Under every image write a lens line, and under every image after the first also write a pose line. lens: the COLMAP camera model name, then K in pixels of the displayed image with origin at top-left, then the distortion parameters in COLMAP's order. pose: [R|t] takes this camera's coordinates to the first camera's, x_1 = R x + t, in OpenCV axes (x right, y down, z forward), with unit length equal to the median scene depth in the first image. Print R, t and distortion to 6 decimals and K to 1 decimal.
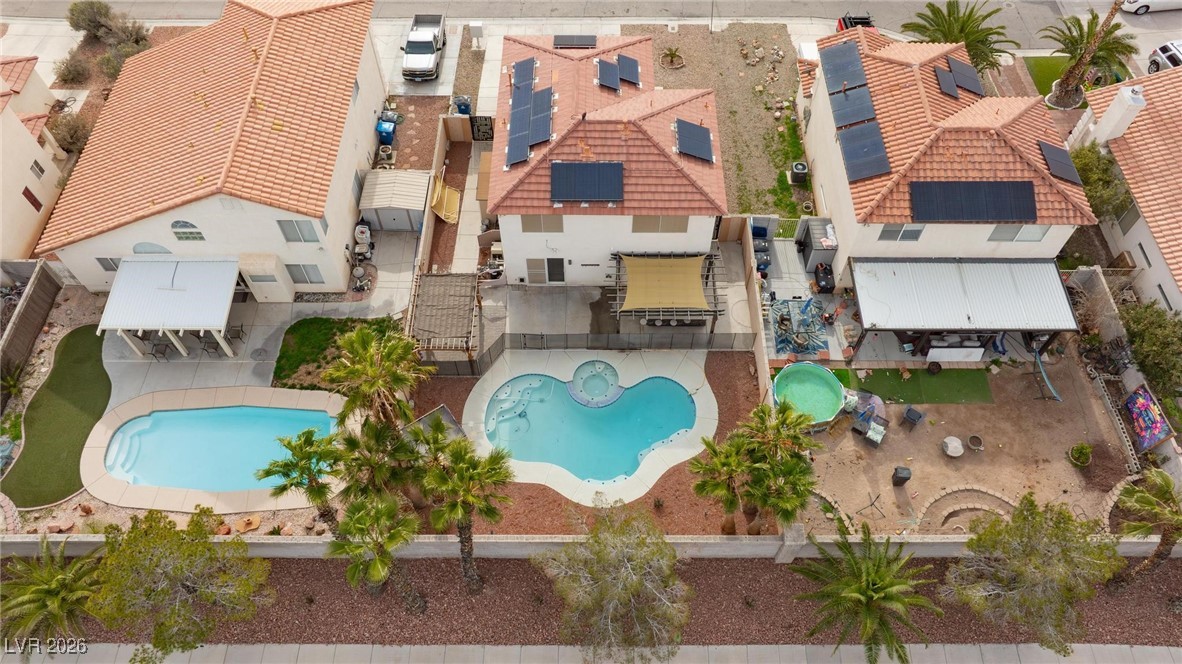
lens RADIAL K [[836.6, 0, 594.4], [0, 836.6, 329.7], [0, 0, 1]] dist [-0.019611, 0.004174]
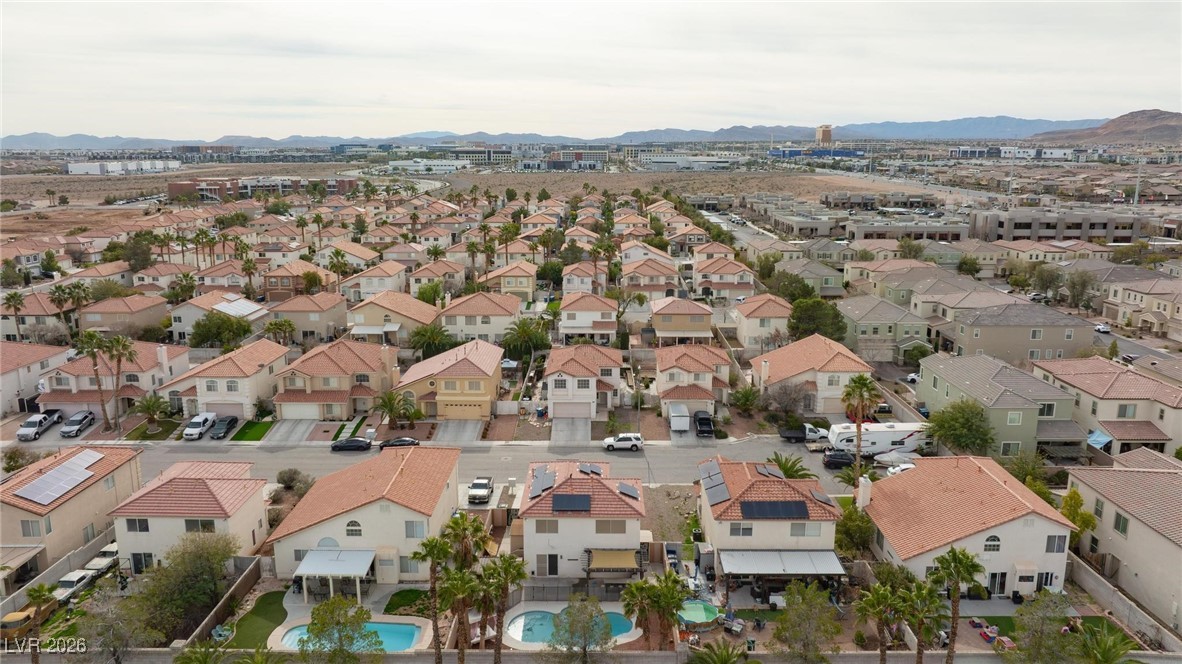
lens RADIAL K [[836.6, 0, 590.4], [0, 836.6, 332.3], [0, 0, 1]] dist [-0.019611, 0.004174]
pose [[0.999938, 0.001965, -0.010933, 0.050539], [-0.009032, 0.716688, -0.697336, 0.809934], [0.006465, 0.697392, 0.716661, -0.592057]]
